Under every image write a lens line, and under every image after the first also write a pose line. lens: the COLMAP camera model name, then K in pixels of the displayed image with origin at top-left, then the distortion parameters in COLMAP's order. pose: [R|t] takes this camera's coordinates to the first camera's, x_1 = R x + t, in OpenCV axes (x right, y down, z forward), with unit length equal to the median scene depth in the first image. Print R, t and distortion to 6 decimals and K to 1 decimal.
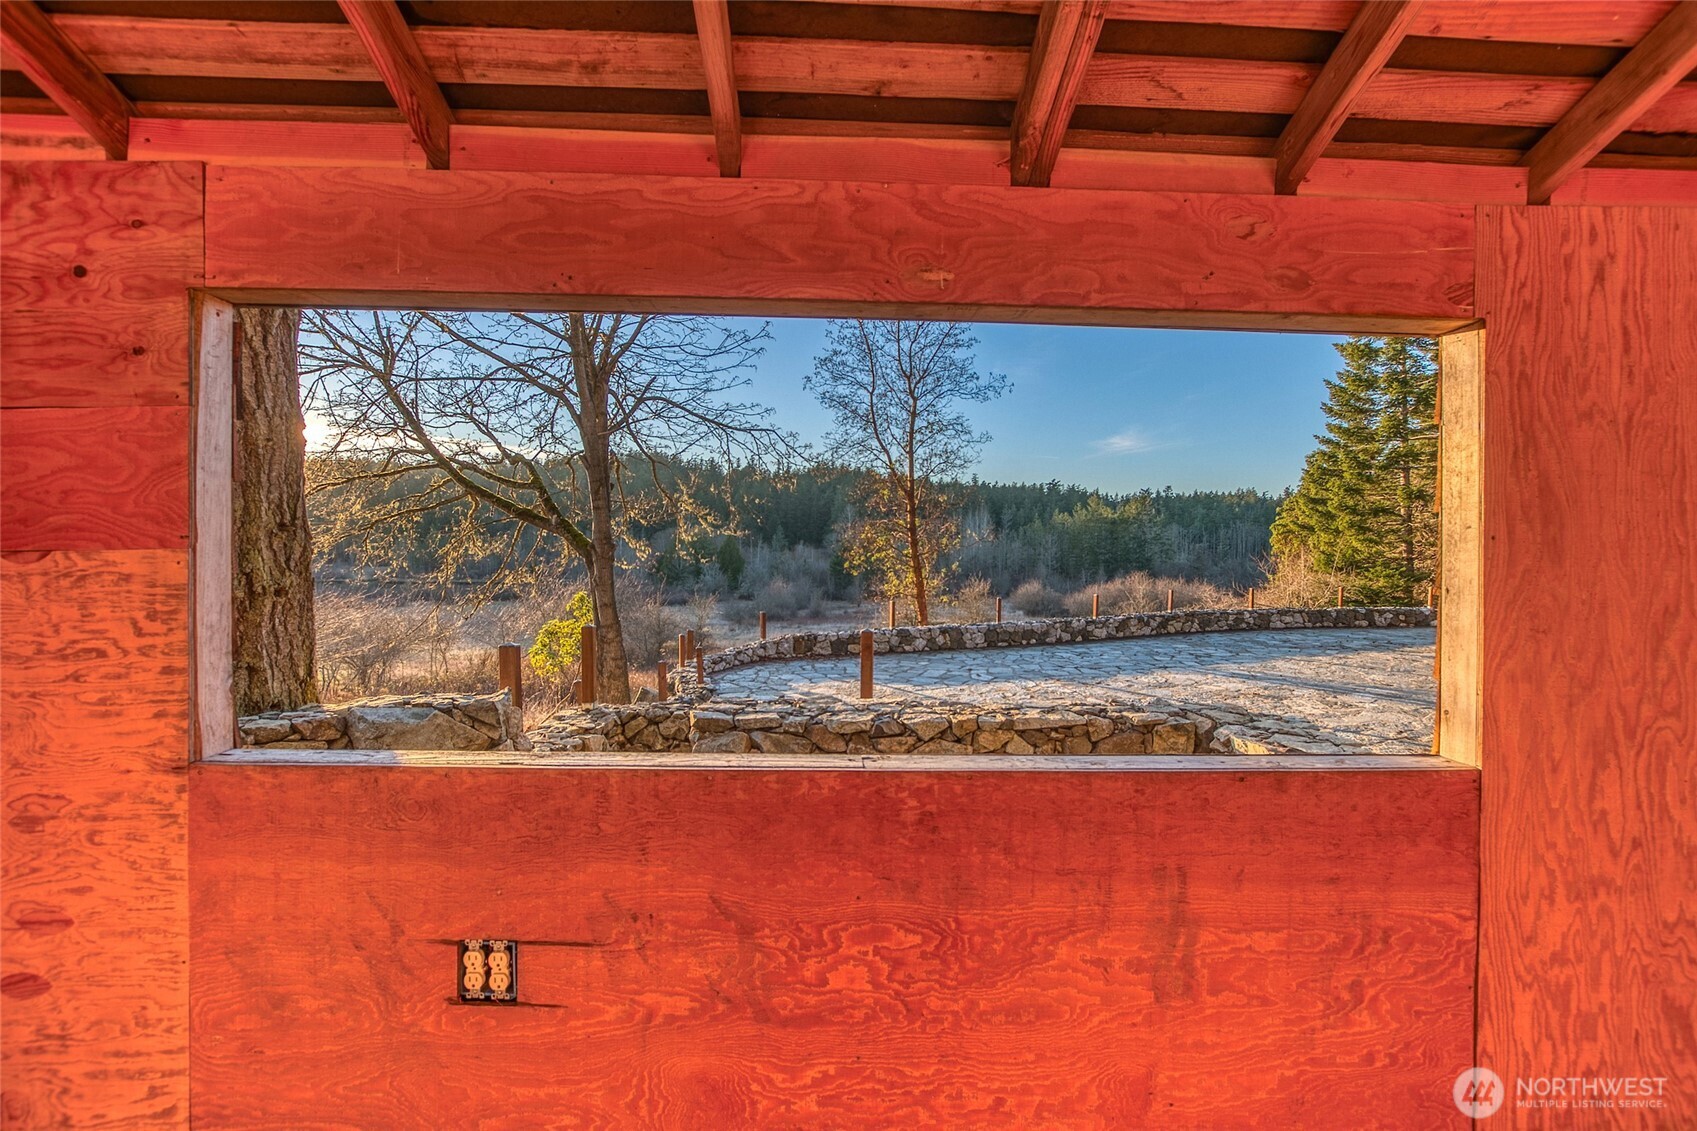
lens RADIAL K [[776.7, 0, 851.8], [0, 776.7, 573.4], [0, 0, 1]] dist [-0.004077, 0.000265]
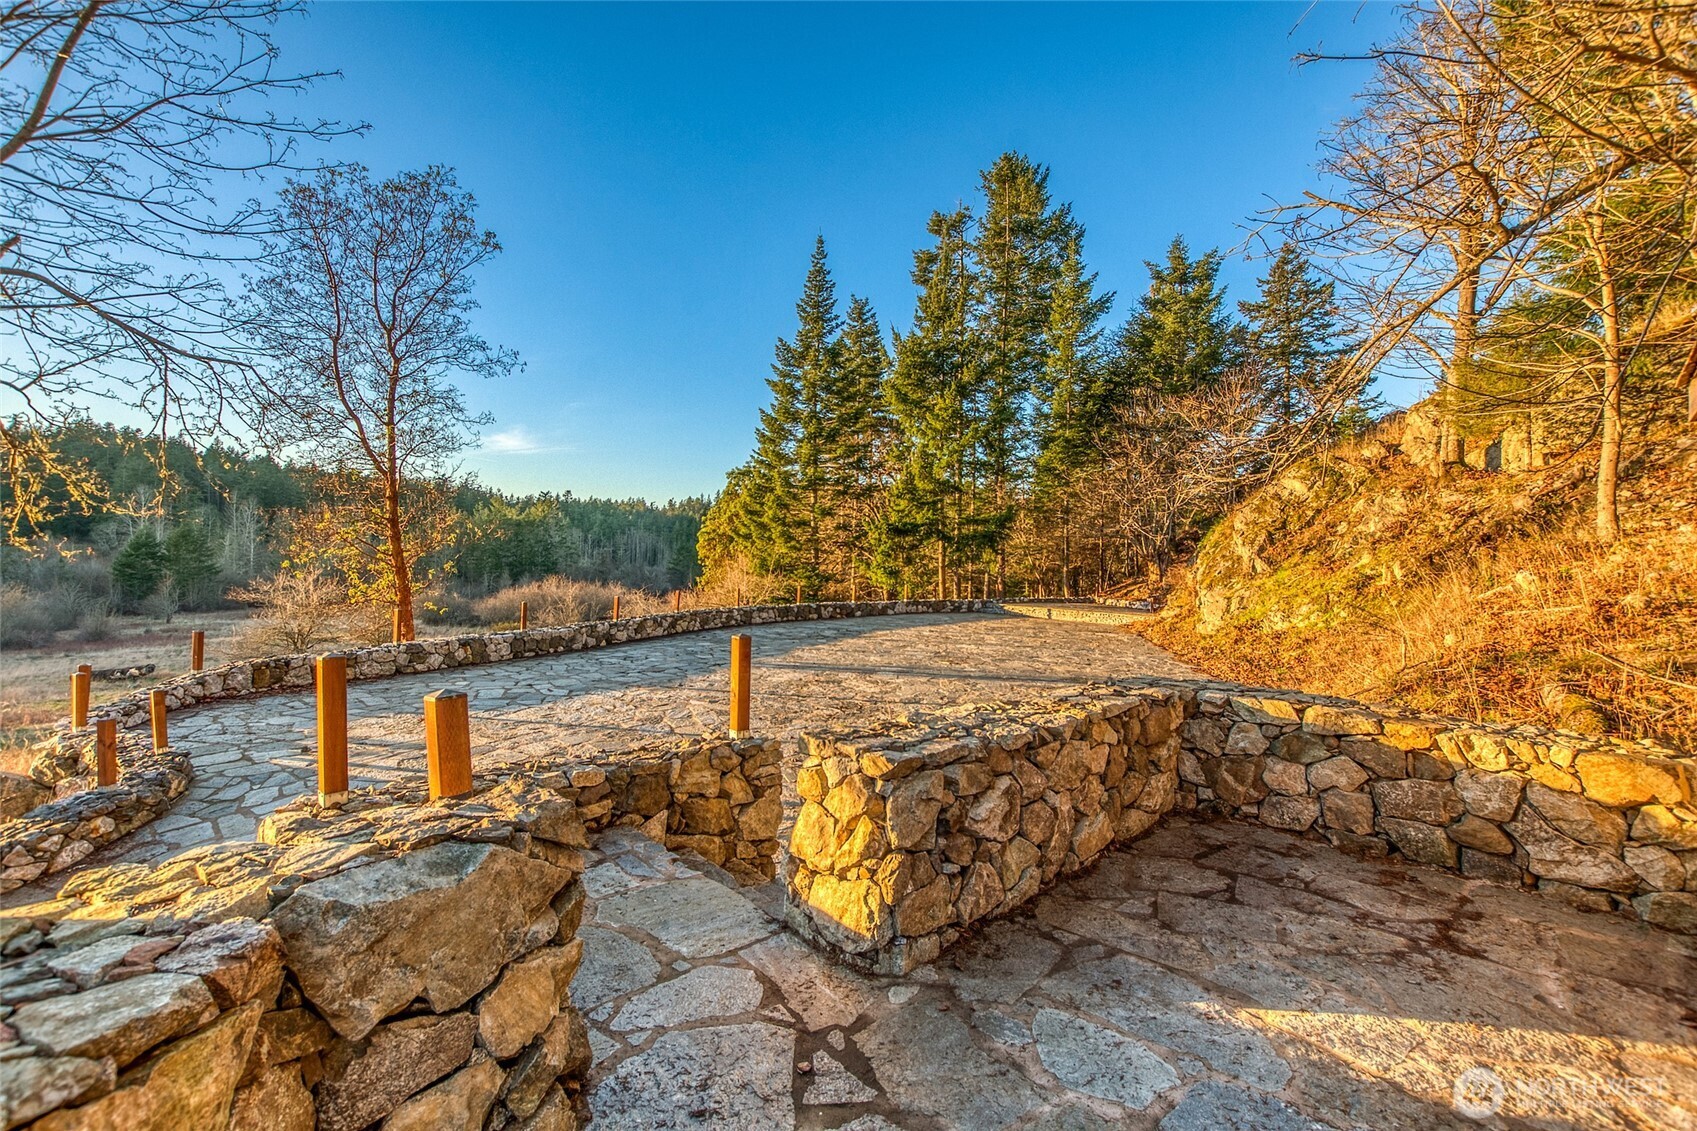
lens RADIAL K [[776.7, 0, 849.2], [0, 776.7, 562.0], [0, 0, 1]] dist [-0.004077, 0.000265]
pose [[0.729807, 0.010486, 0.683573, -0.121499], [0.003016, 0.999823, -0.018557, 0.003095], [-0.683647, 0.015605, 0.729646, 0.089947]]
